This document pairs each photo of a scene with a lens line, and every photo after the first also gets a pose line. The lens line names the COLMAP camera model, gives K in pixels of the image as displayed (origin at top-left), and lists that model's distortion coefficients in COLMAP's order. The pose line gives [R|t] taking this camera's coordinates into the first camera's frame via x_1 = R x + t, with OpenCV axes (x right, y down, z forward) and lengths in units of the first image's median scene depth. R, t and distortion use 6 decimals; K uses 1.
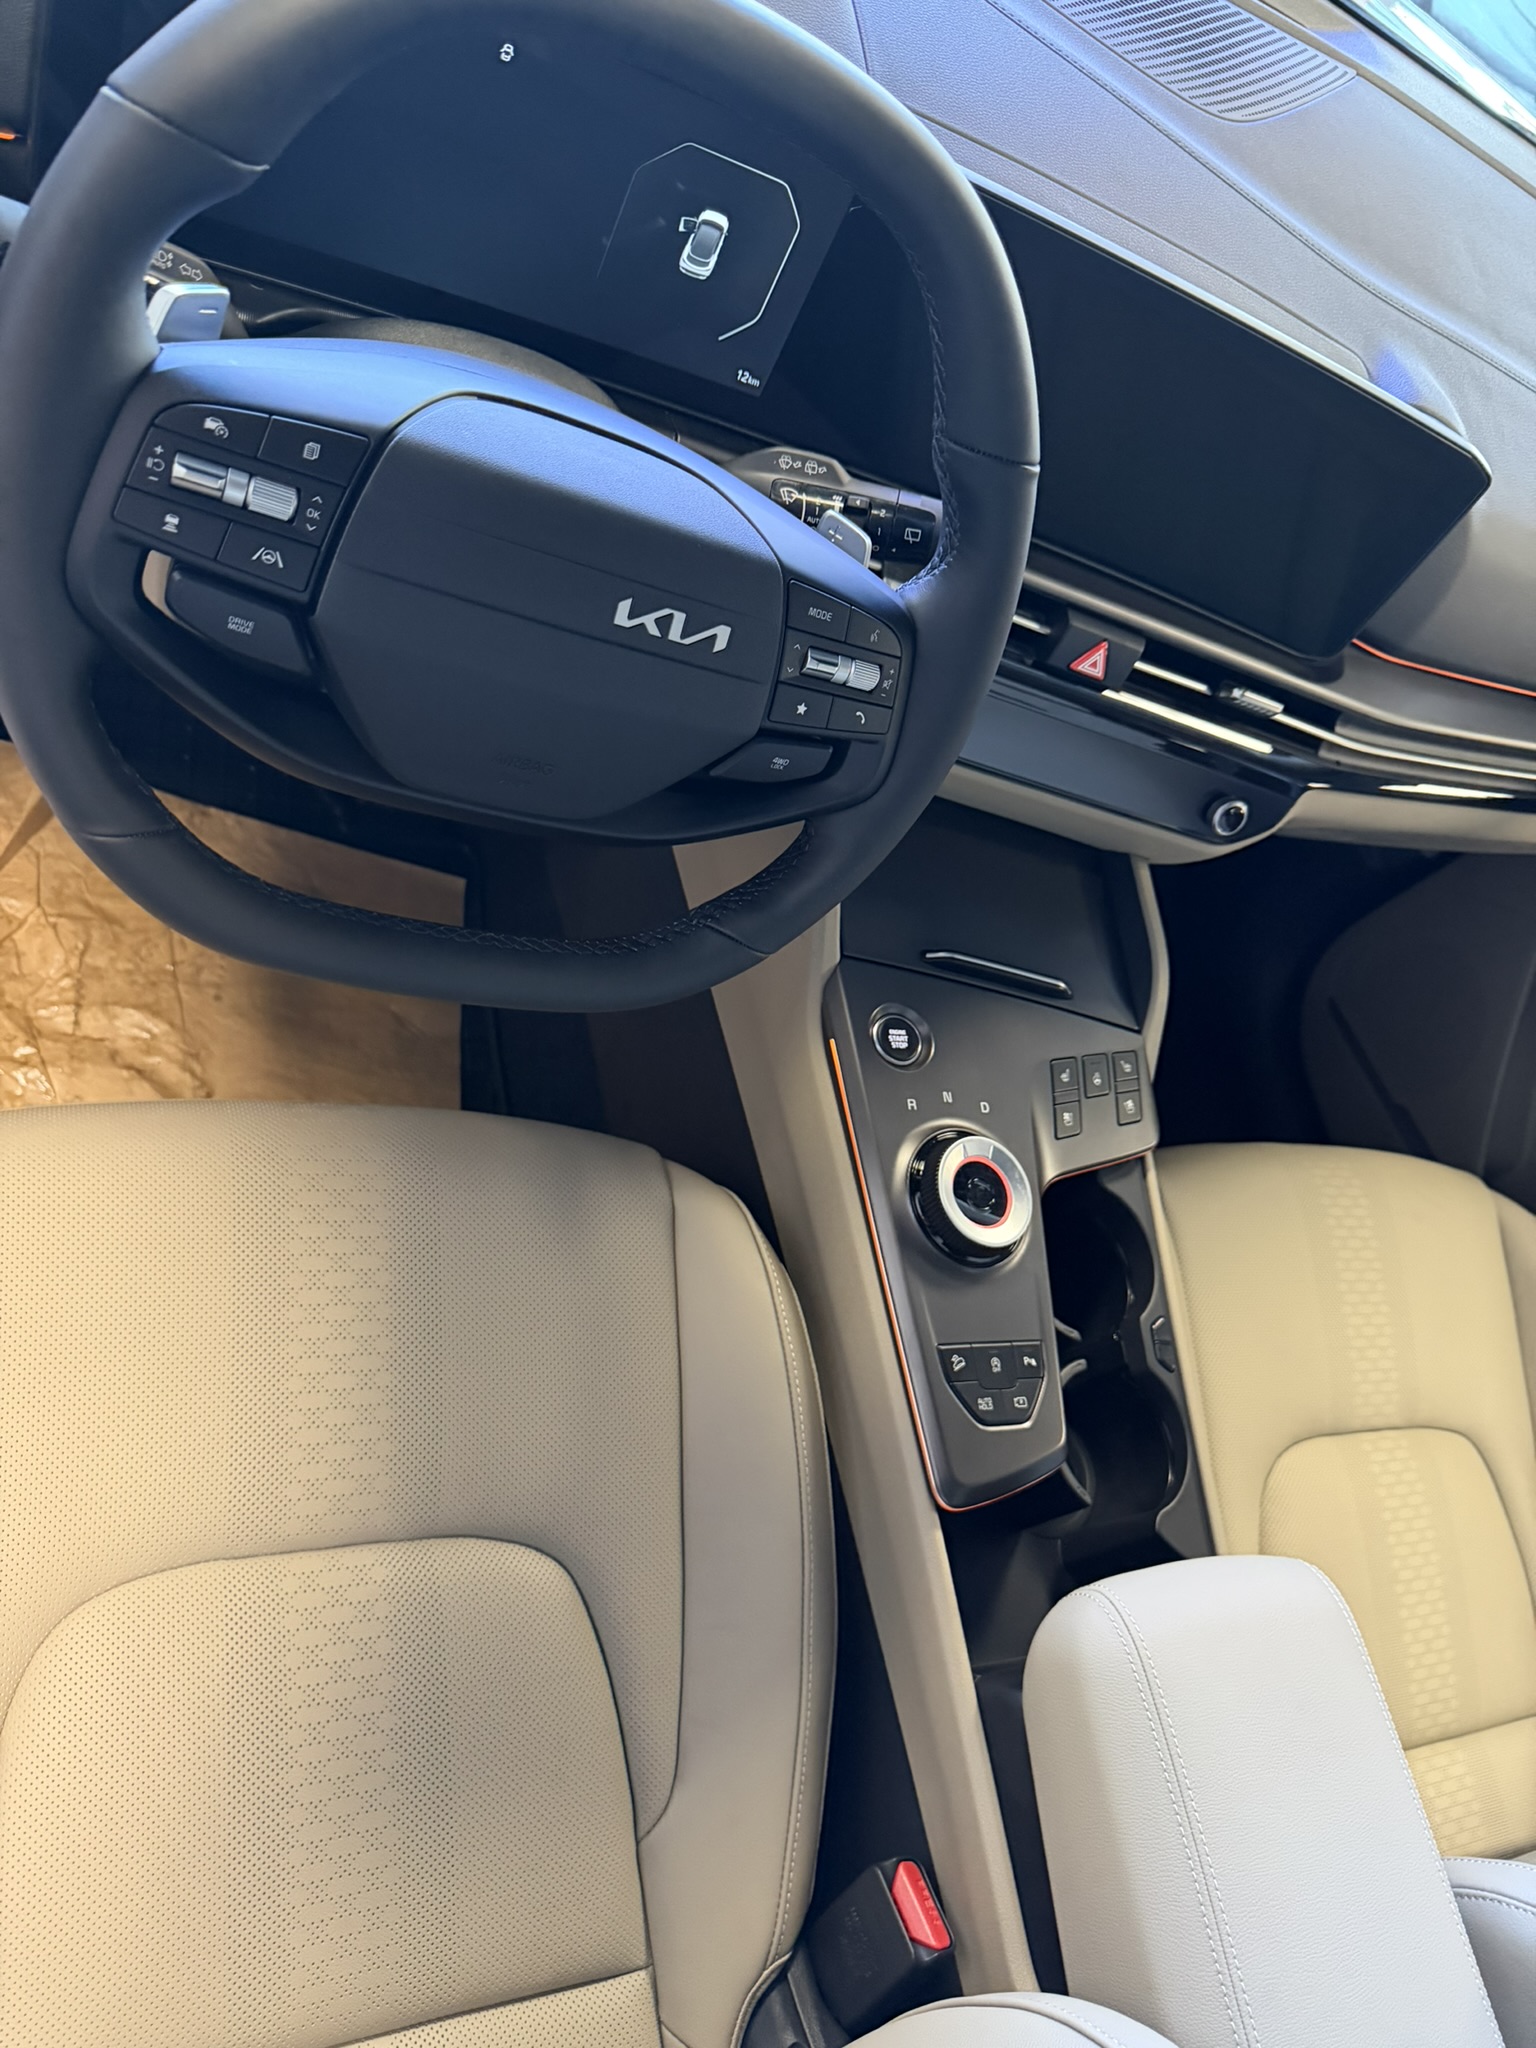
lens RADIAL K [[1461.2, 0, 743.8], [0, 1461.2, 1013.2], [0, 0, 1]] dist [-0.000952, 0.008926]
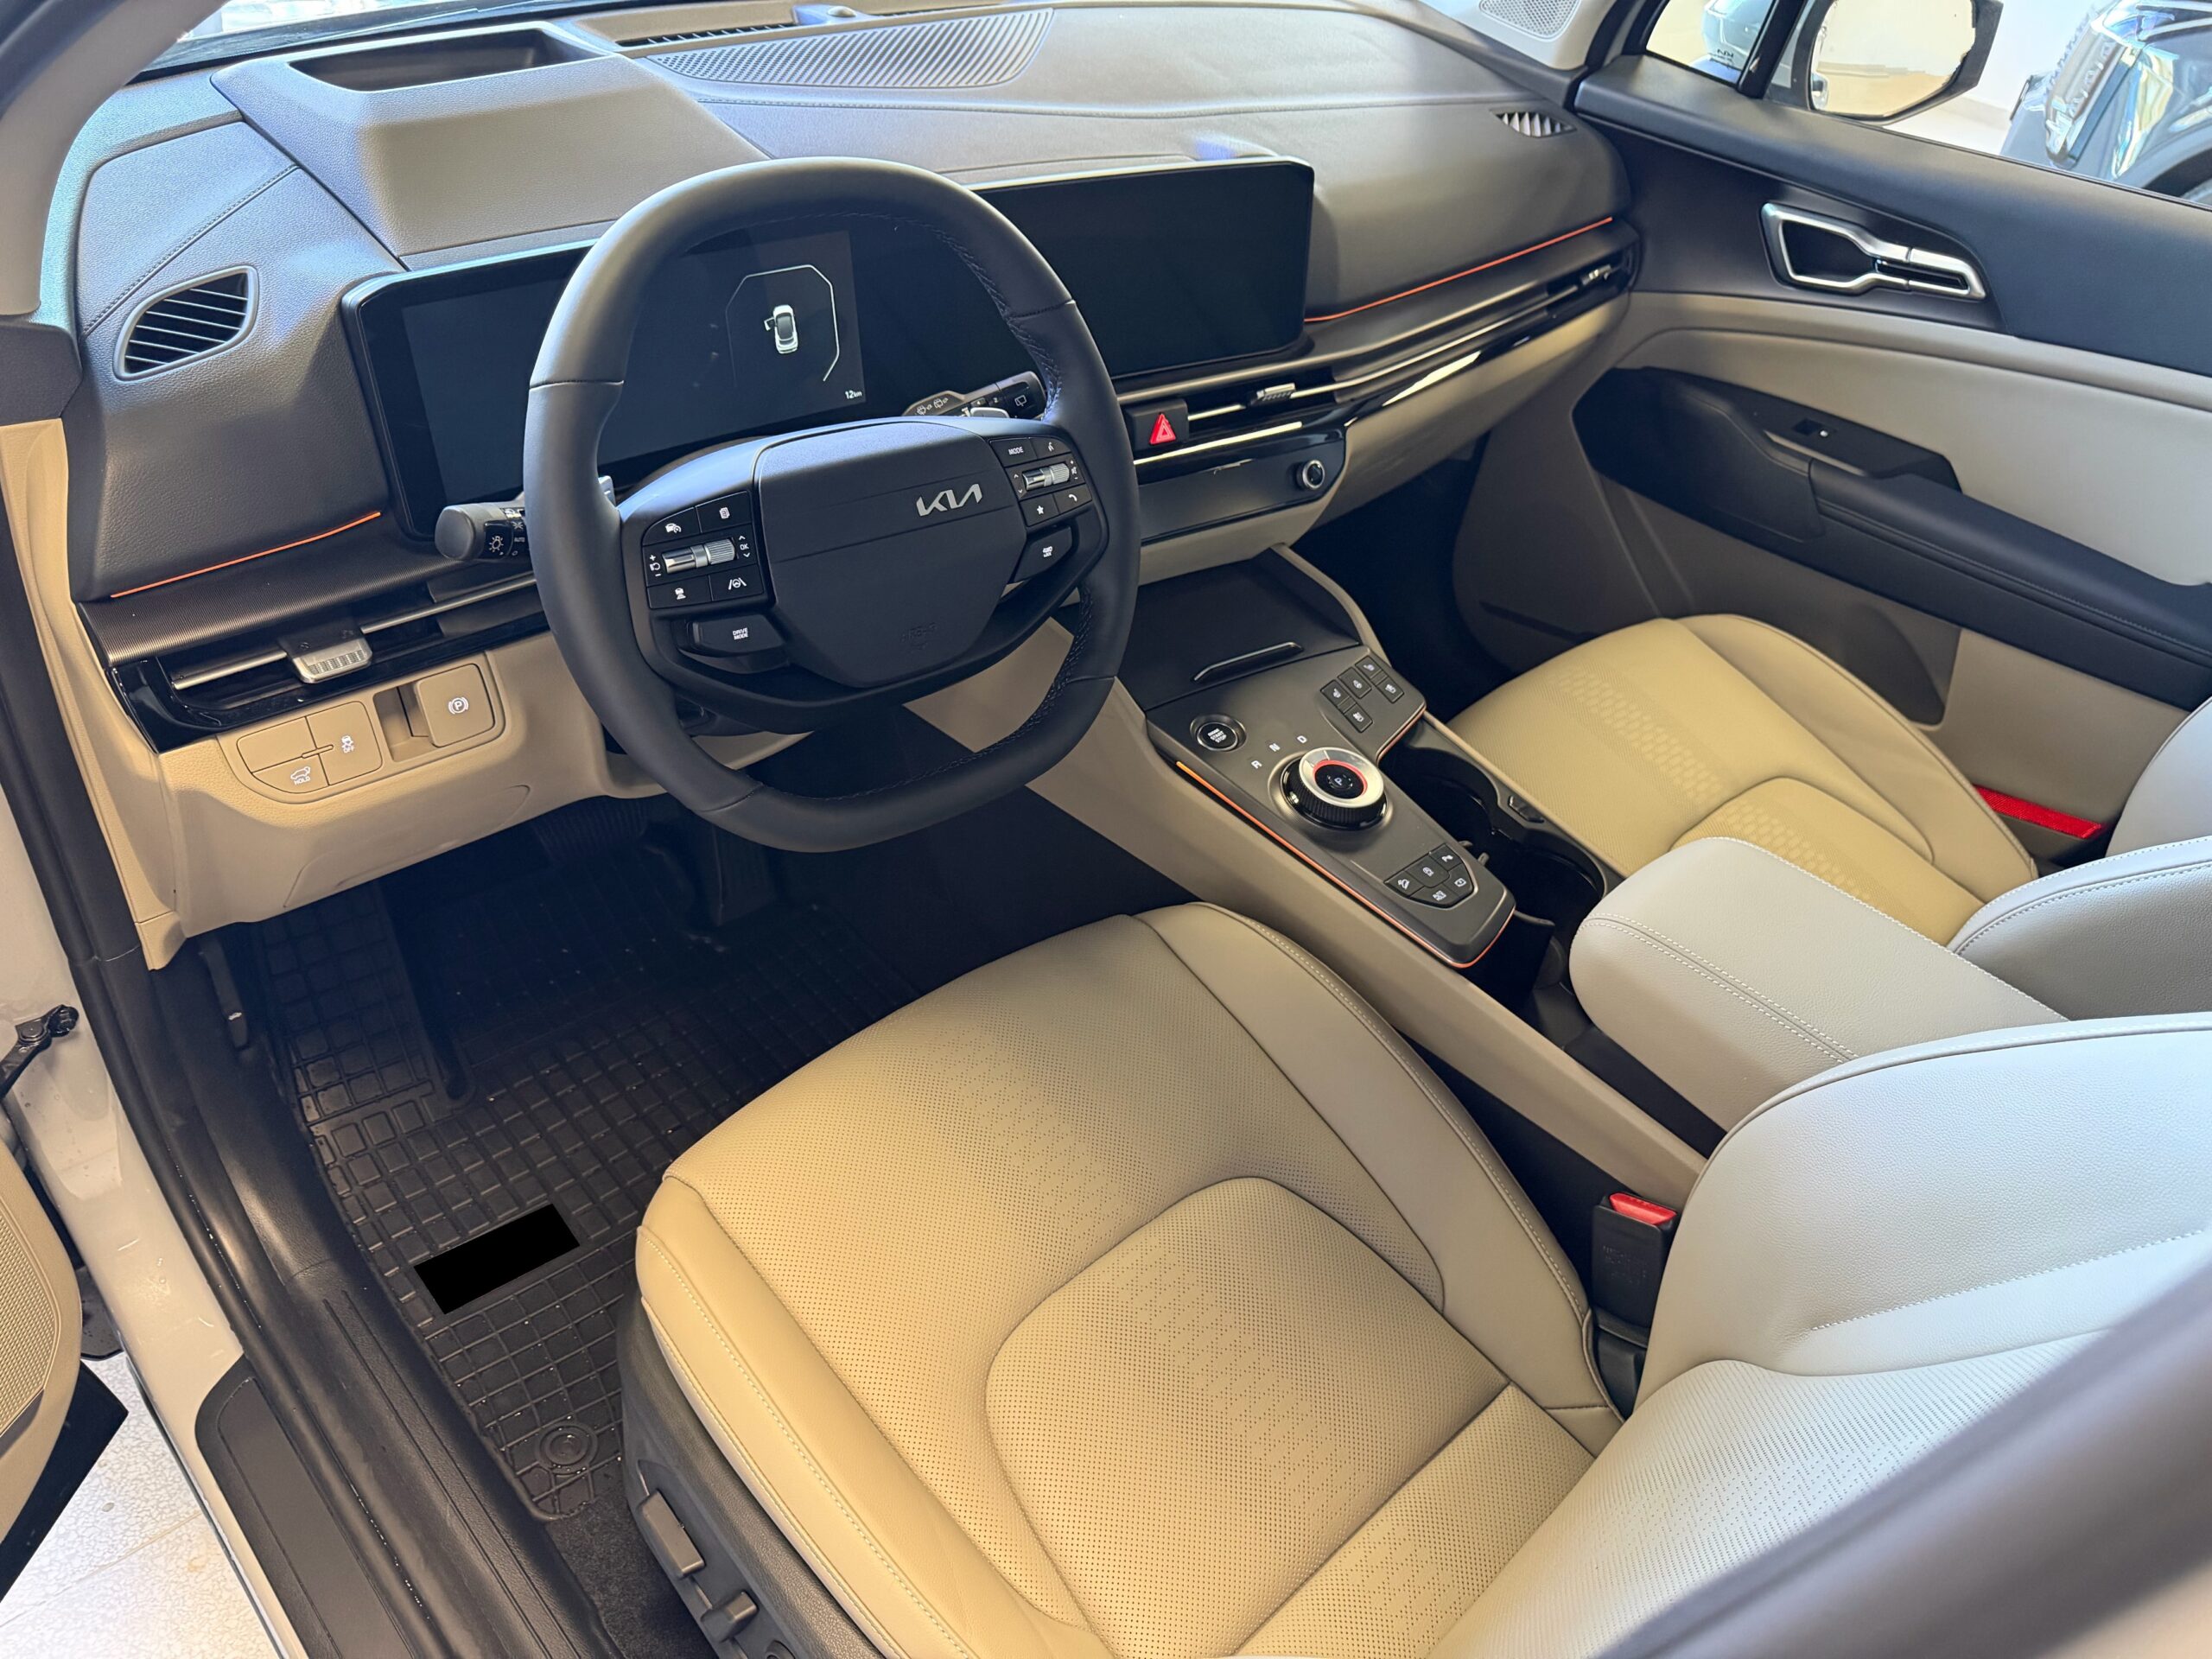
lens RADIAL K [[1590.2, 0, 1106.0], [0, 1590.2, 829.5], [0, 0, 1]] dist [0.076846, -0.067555]
pose [[0.799217, -0.585473, 0.135917, -0.235286], [0.600072, 0.790103, -0.125104, 0.218647], [-0.034143, 0.181545, 0.982790, -0.414087]]
